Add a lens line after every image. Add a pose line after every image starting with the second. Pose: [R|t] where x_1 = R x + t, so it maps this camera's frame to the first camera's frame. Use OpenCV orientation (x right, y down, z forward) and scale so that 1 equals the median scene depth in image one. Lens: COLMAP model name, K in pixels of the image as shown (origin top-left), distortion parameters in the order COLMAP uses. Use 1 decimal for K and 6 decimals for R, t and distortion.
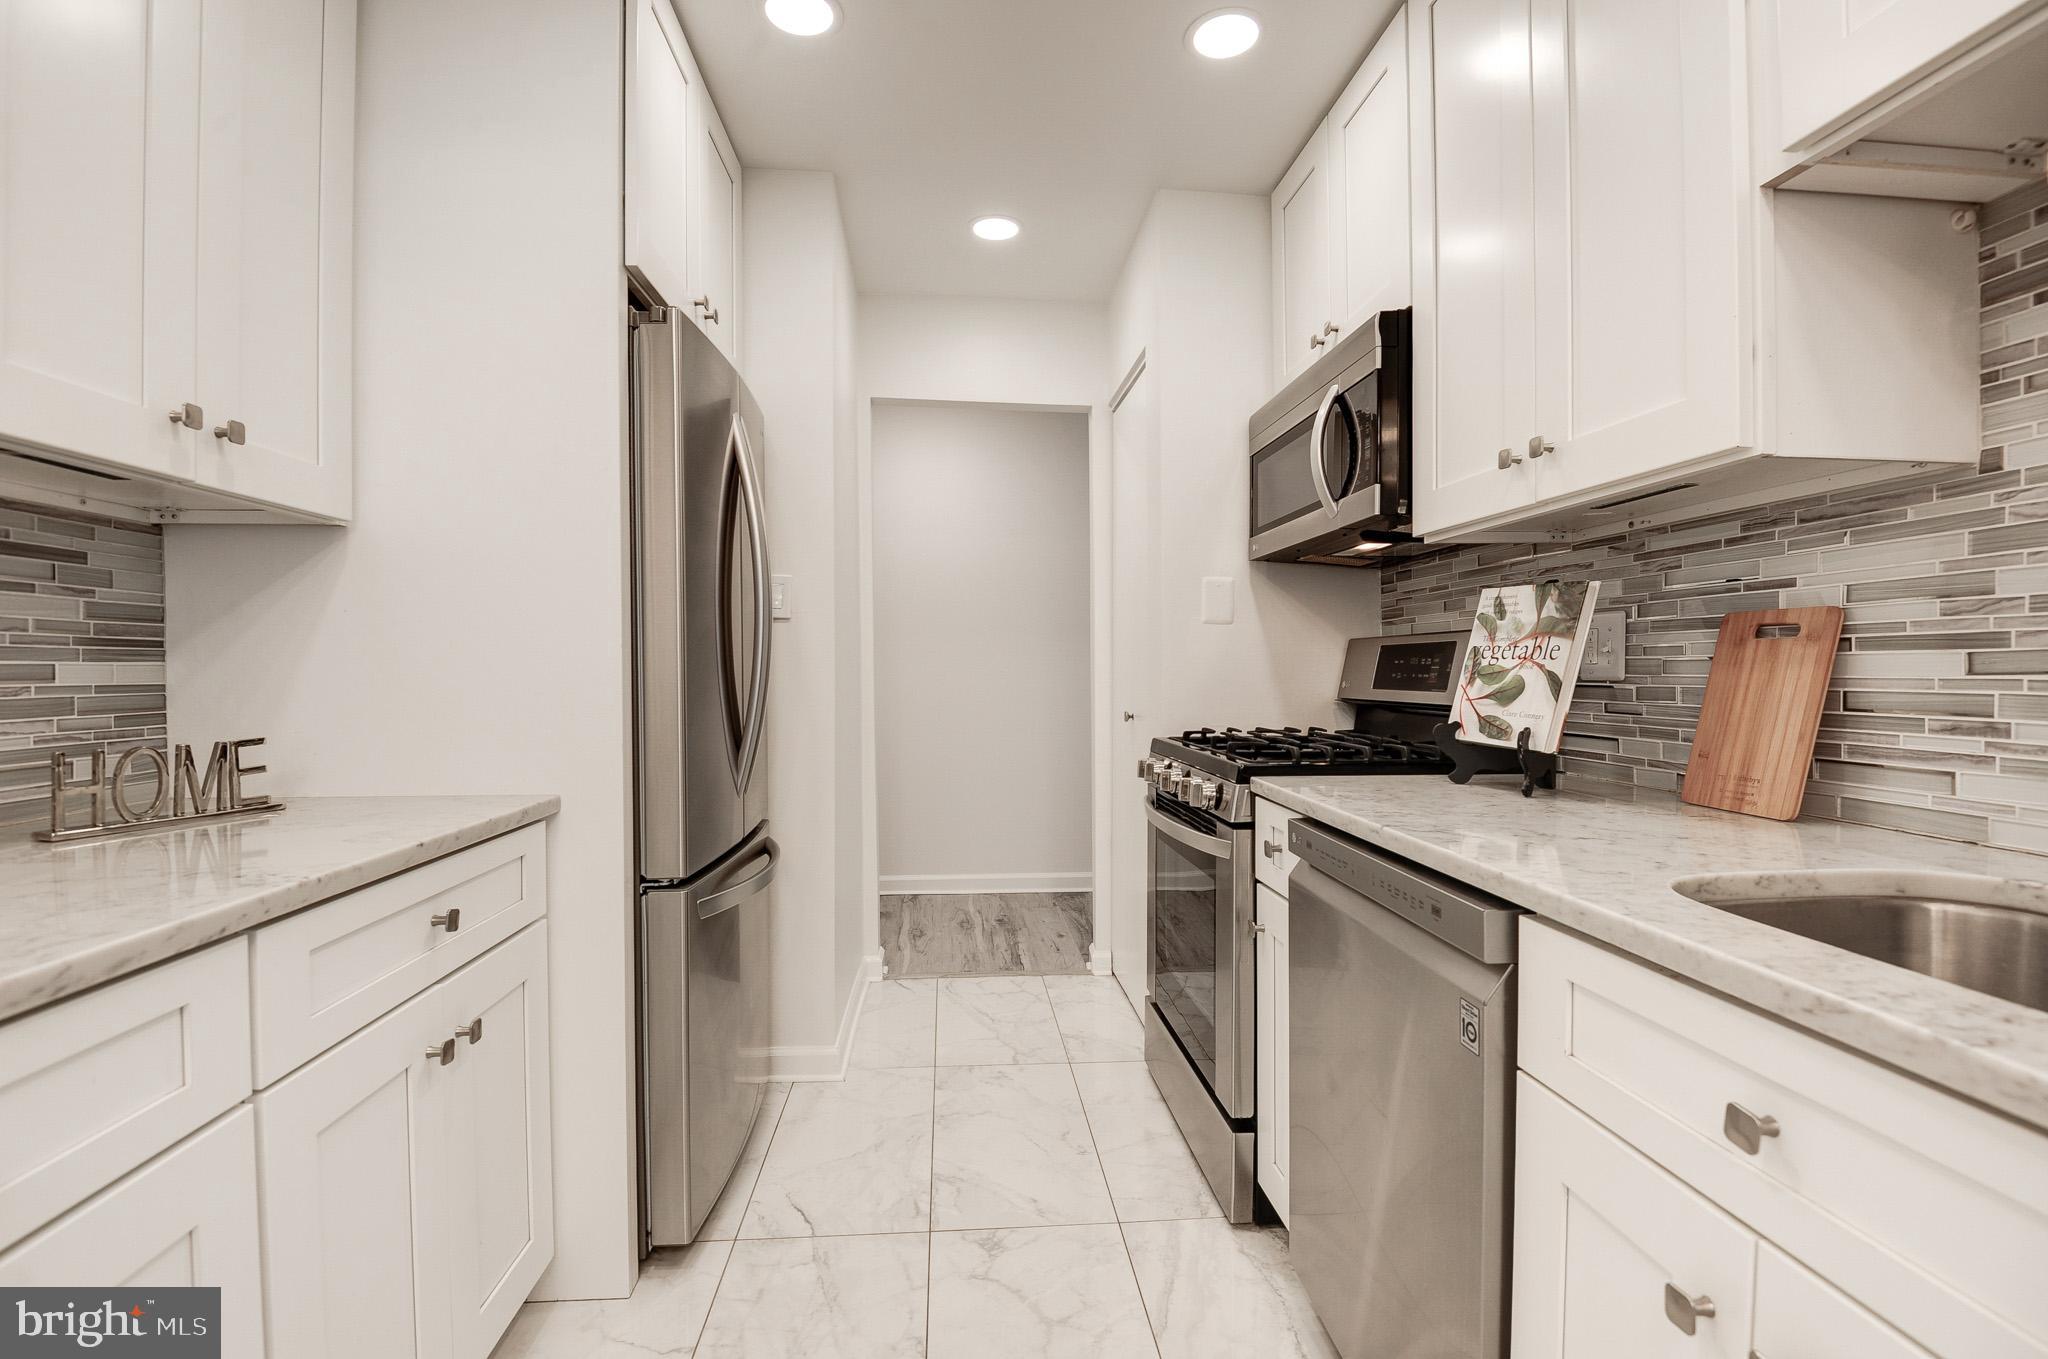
lens RADIAL K [[943.2, 0, 1024.0], [0, 943.2, 679.5], [0, 0, 1]] dist [-0.000280, -0.017161]
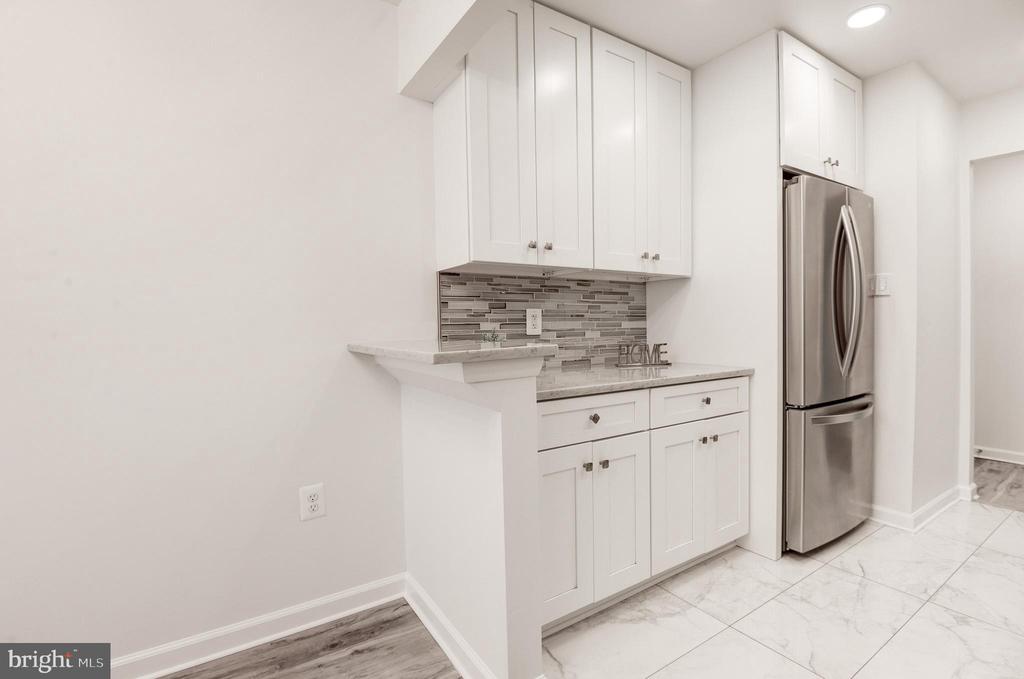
lens RADIAL K [[500.1, 0, 512.0], [0, 500.1, 339.5], [0, 0, 1]] dist [0.000461, -0.028031]
pose [[0.483159, 0.020392, -0.875295, 0.460080], [0.001579, 0.999707, 0.024162, 0.003342], [0.875531, -0.013056, 0.482986, -0.335889]]
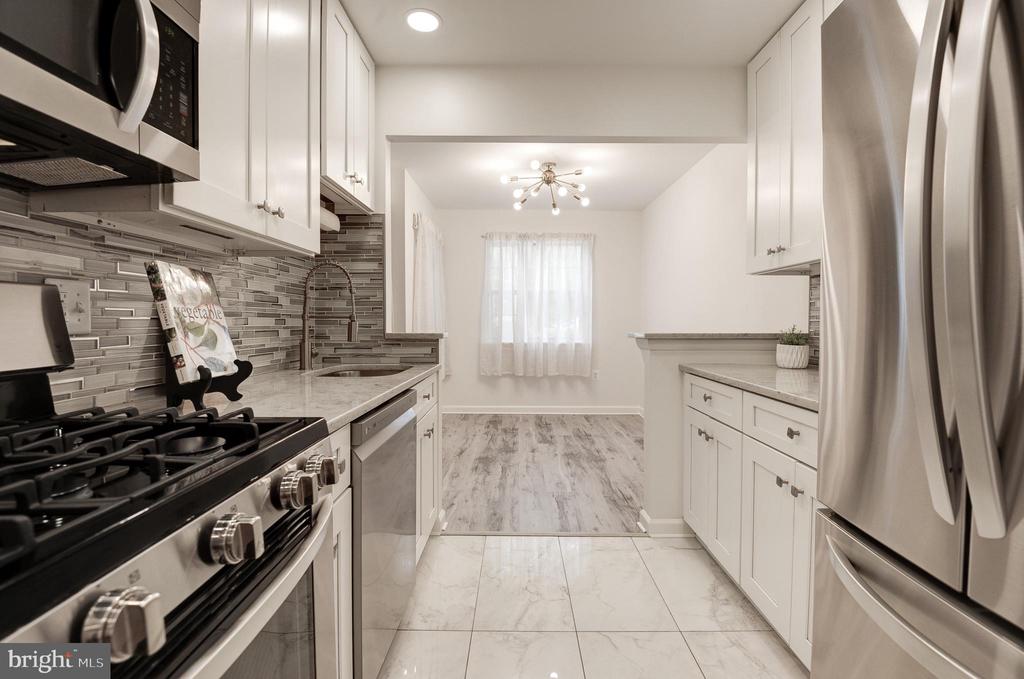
lens RADIAL K [[476.3, 0, 514.7], [0, 476.3, 318.2], [0, 0, 1]] dist [0.002754, -0.014489]
pose [[-0.995861, 0.001051, 0.090883, -0.035928], [0.001666, 0.999976, 0.006698, -0.027773], [-0.090874, 0.006822, -0.995839, 1.829784]]
